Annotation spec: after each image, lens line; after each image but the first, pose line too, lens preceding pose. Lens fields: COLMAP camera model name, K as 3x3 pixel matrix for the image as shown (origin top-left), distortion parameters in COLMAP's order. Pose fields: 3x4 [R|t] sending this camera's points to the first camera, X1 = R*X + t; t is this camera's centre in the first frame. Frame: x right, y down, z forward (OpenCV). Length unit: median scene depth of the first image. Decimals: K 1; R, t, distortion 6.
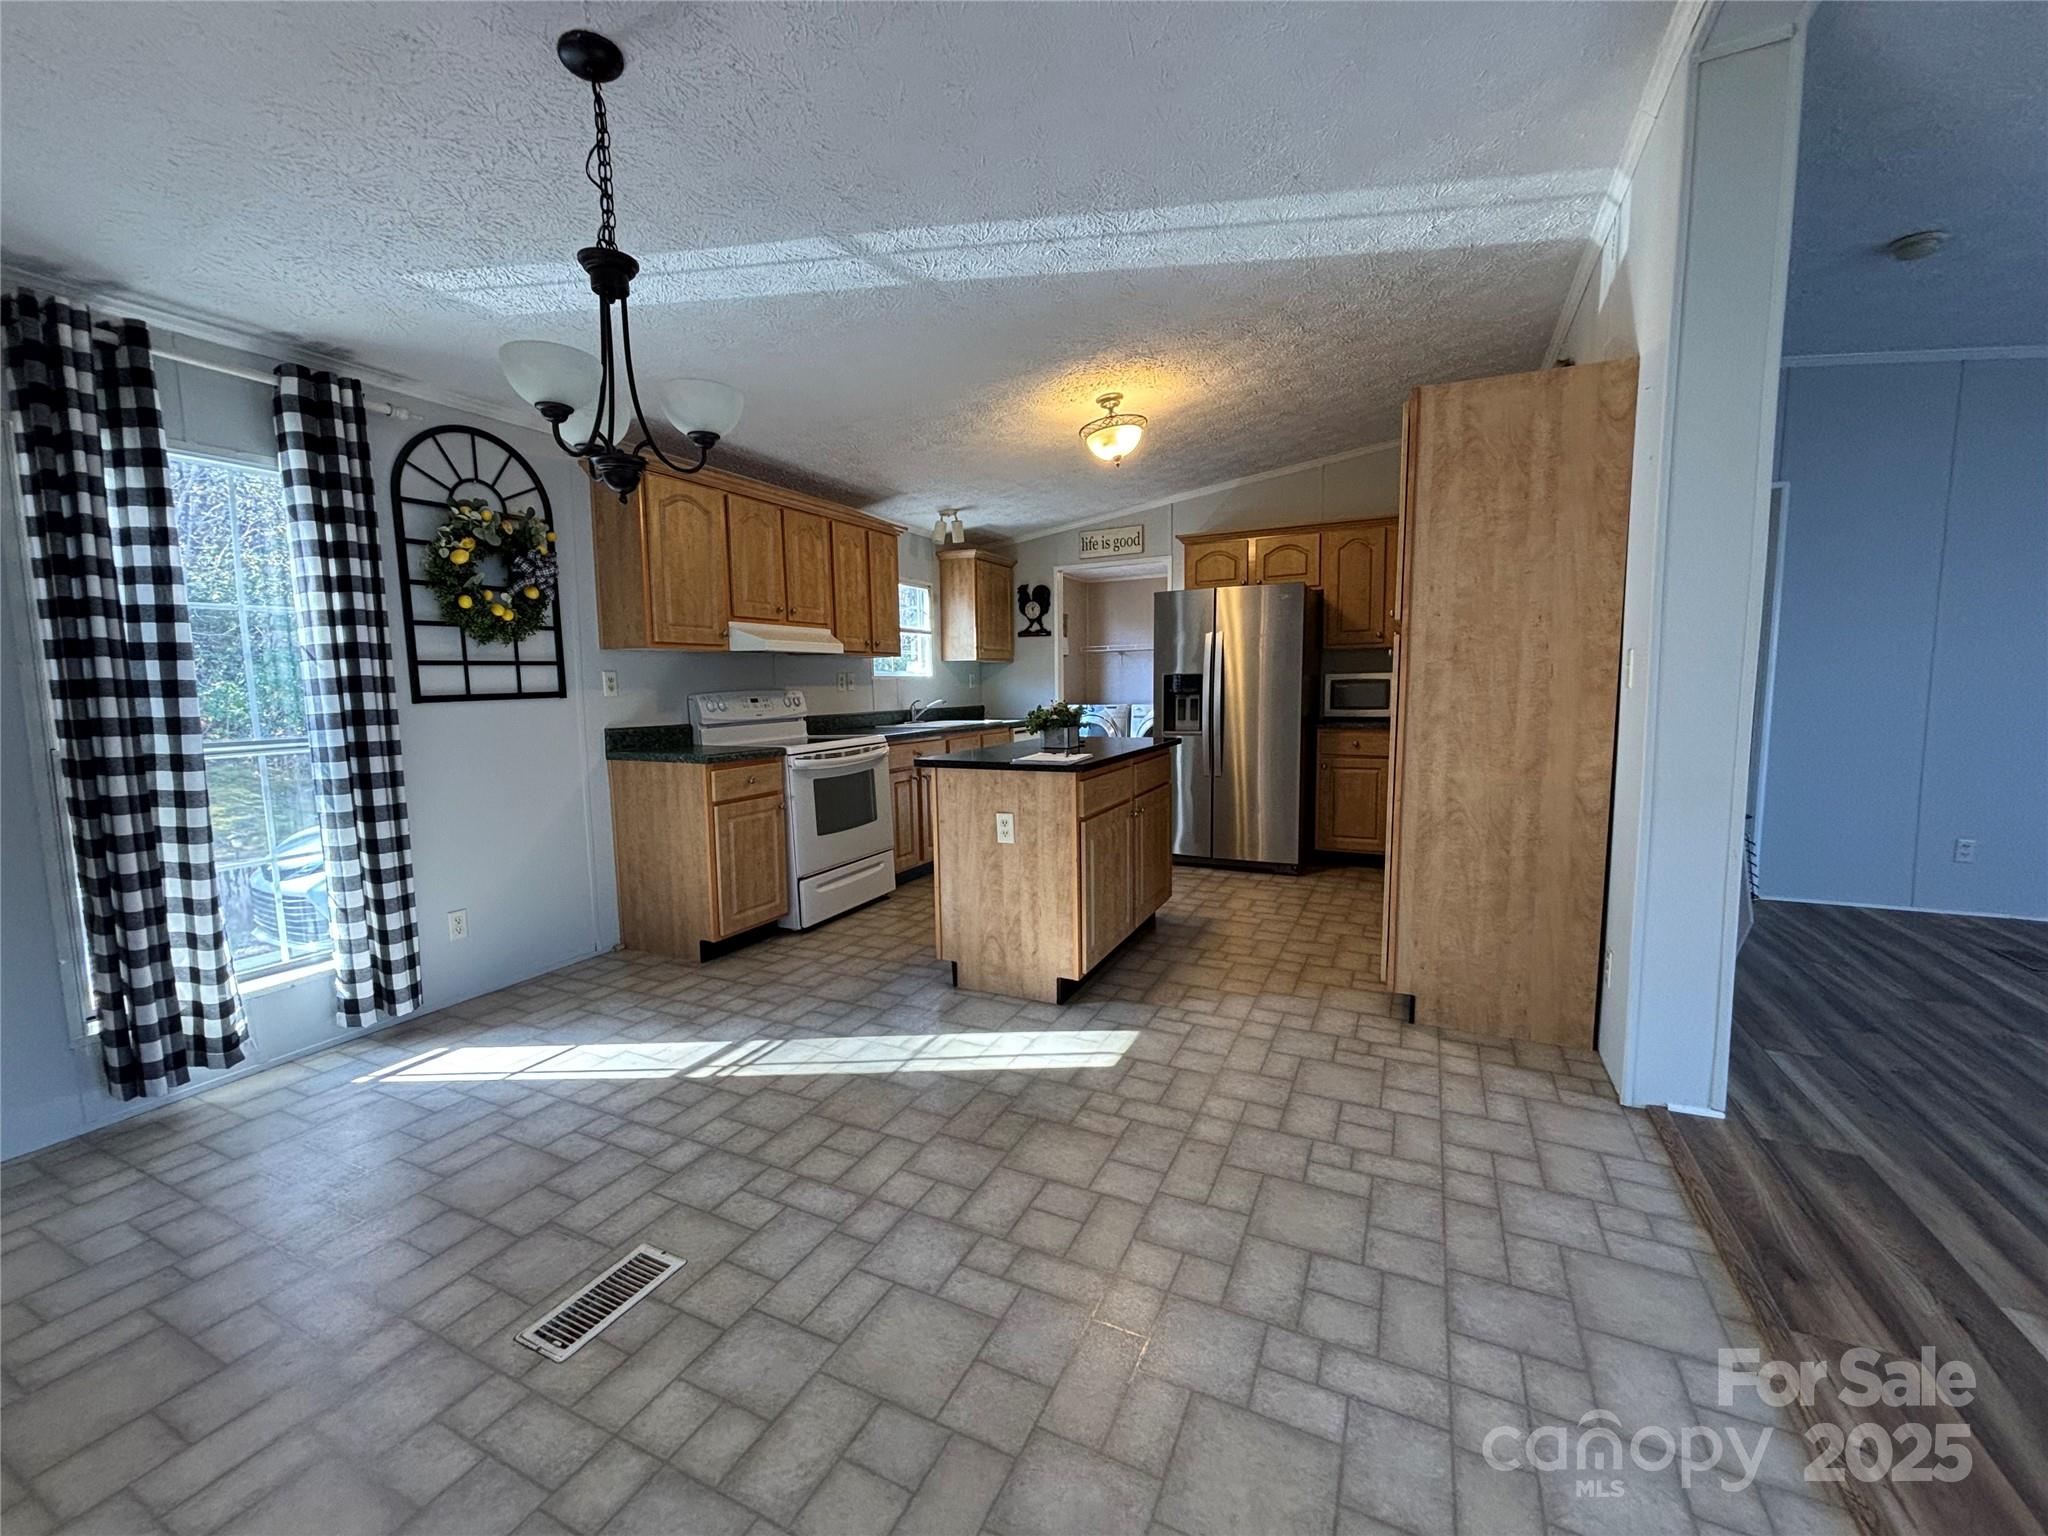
lens RADIAL K [[824.6, 0, 1022.0], [0, 824.6, 769.3], [0, 0, 1]] dist [0.002264, -0.001837]
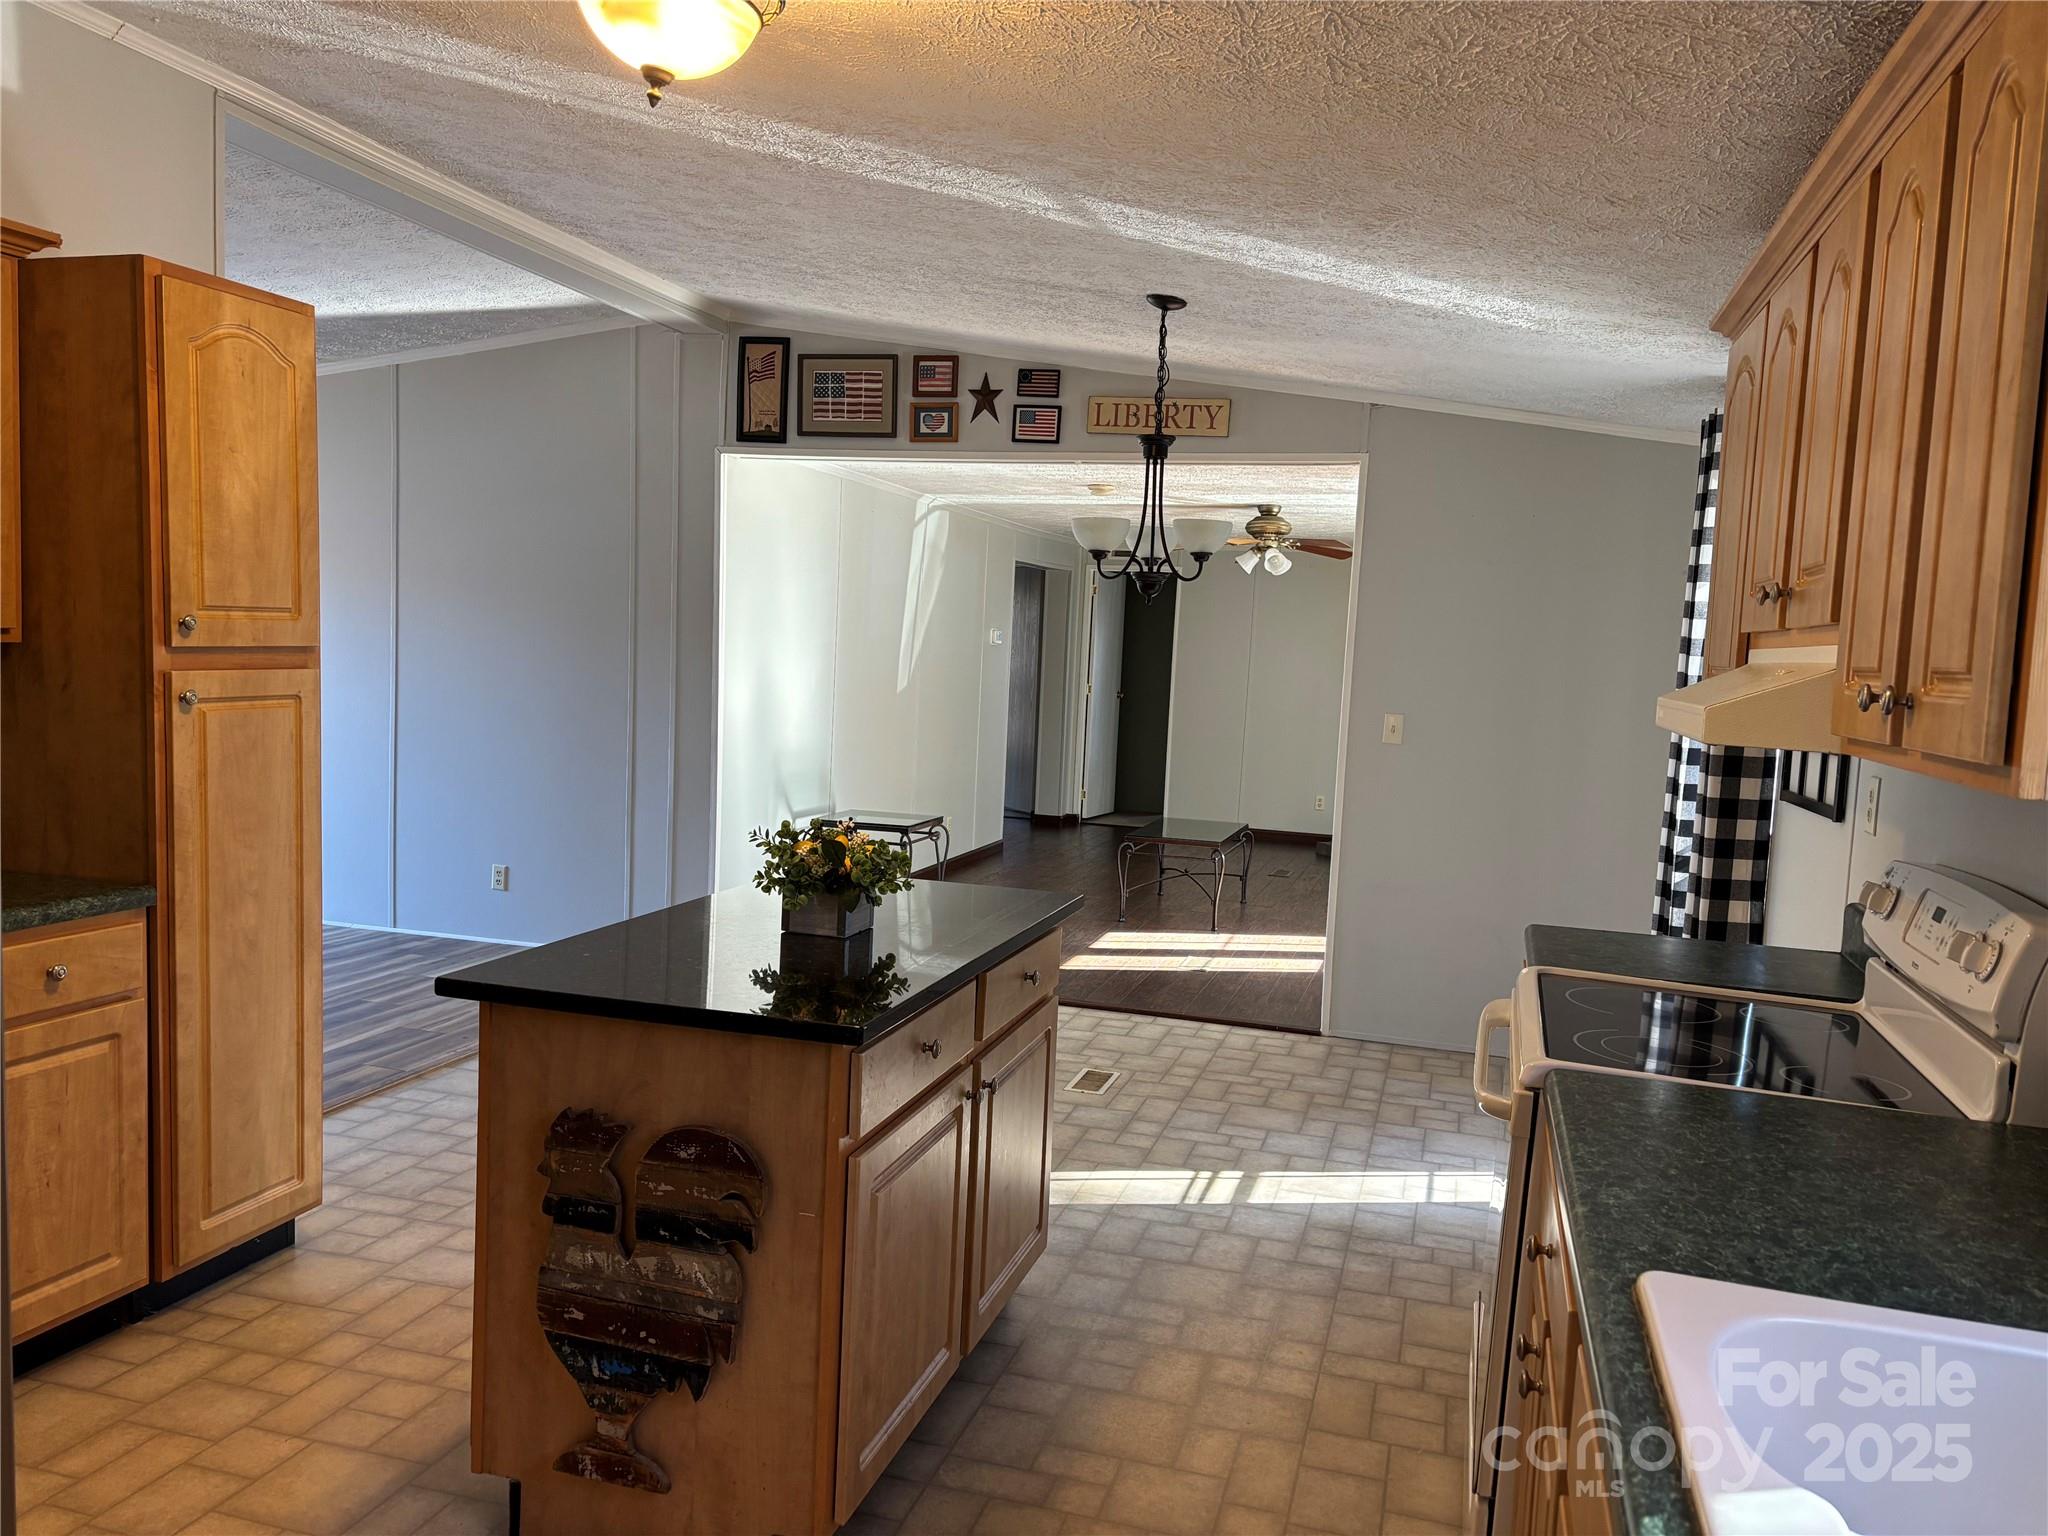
lens RADIAL K [[1559.9, 0, 1022.9], [0, 1559.9, 778.4], [0, 0, 1]] dist [-0.010985, -0.003122]
pose [[-0.986419, -0.014021, -0.163651, 0.092581], [-0.045677, 0.980464, 0.191322, -0.306347], [0.157771, 0.196199, -0.967788, 2.074402]]
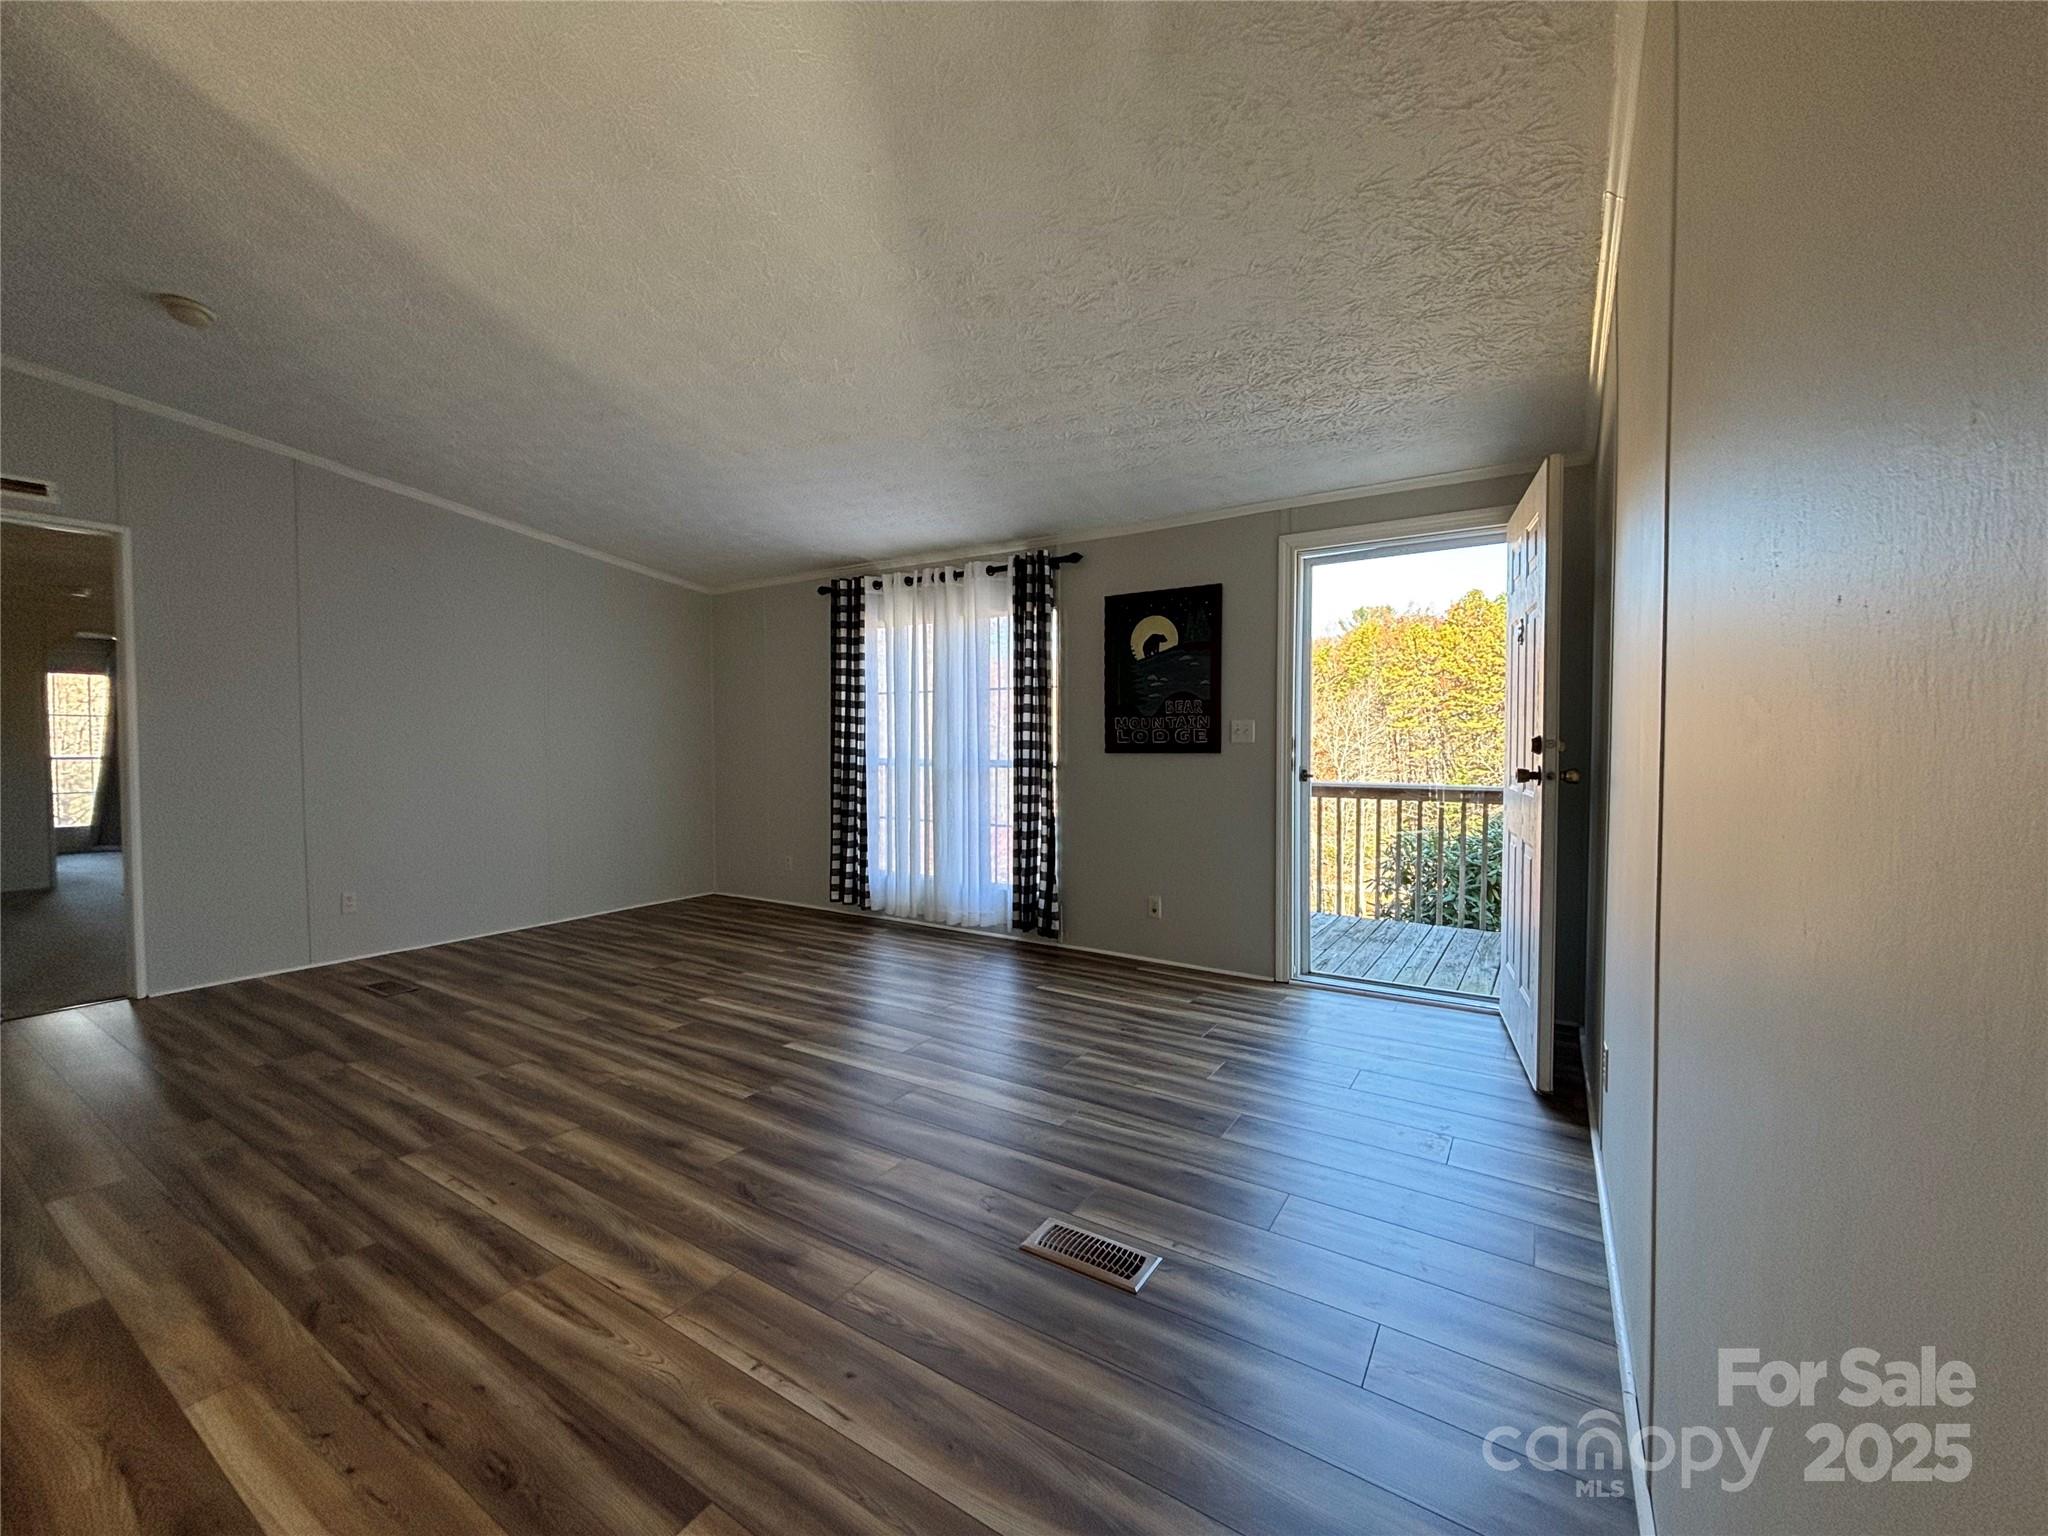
lens RADIAL K [[824.6, 0, 1026.2], [0, 824.6, 775.7], [0, 0, 1]] dist [0.002264, -0.001837]
pose [[0.112512, -0.024603, 0.993346, 0.193445], [0.109100, 0.993955, 0.012260, 0.020139], [-0.987643, 0.106995, 0.114516, -0.054693]]
